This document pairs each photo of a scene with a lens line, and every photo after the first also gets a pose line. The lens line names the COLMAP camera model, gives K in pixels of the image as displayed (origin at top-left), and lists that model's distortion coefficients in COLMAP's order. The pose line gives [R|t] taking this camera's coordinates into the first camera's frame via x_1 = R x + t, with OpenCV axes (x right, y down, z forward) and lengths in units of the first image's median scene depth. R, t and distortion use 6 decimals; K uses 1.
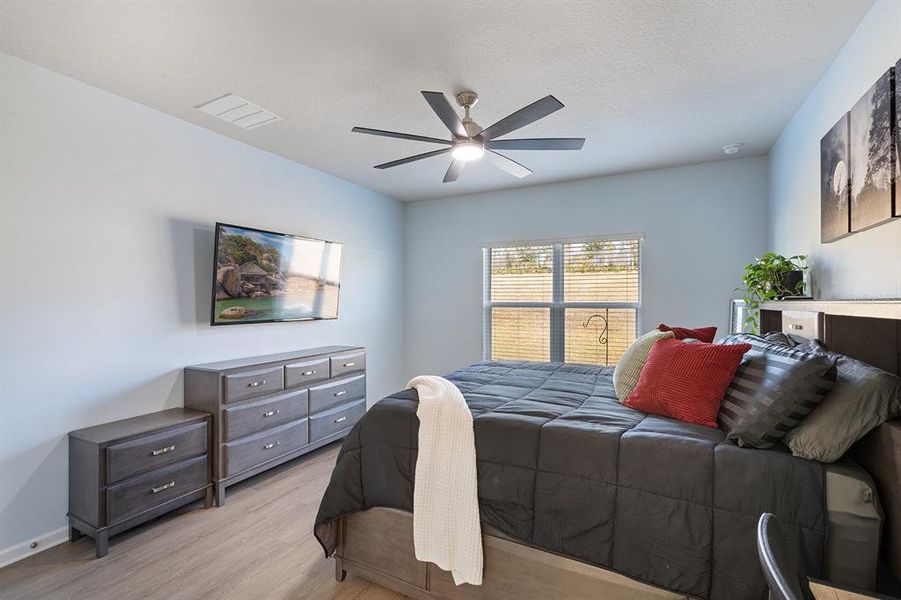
lens RADIAL K [[415.2, 0, 445.6], [0, 415.2, 302.6], [0, 0, 1]] dist [0.001642, -0.000457]
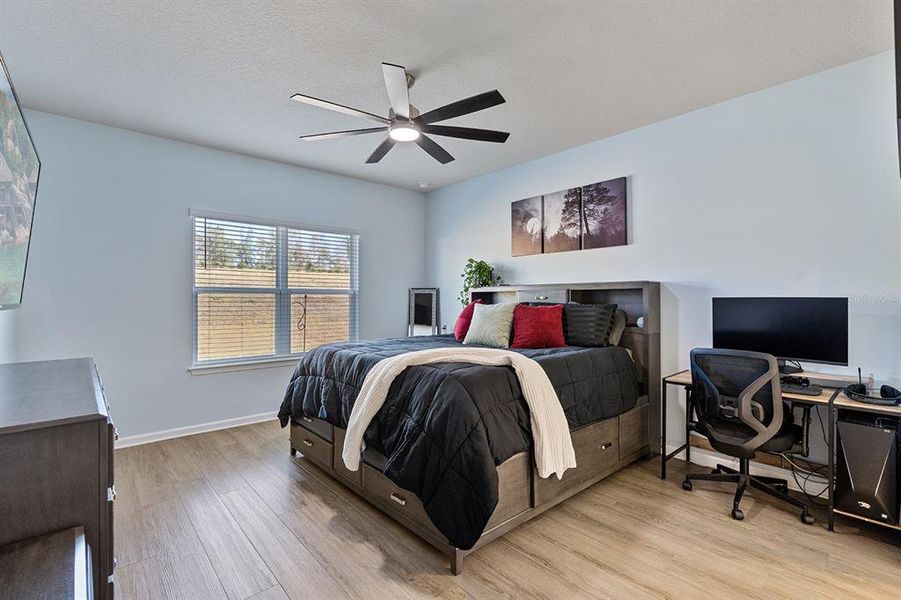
lens RADIAL K [[415.2, 0, 445.9], [0, 415.2, 297.0], [0, 0, 1]] dist [0.001642, -0.000457]
pose [[0.350311, 0.002713, 0.936630, -1.079218], [0.003729, 0.999984, -0.004291, 0.056511], [-0.936626, 0.004995, 0.350295, 0.664361]]
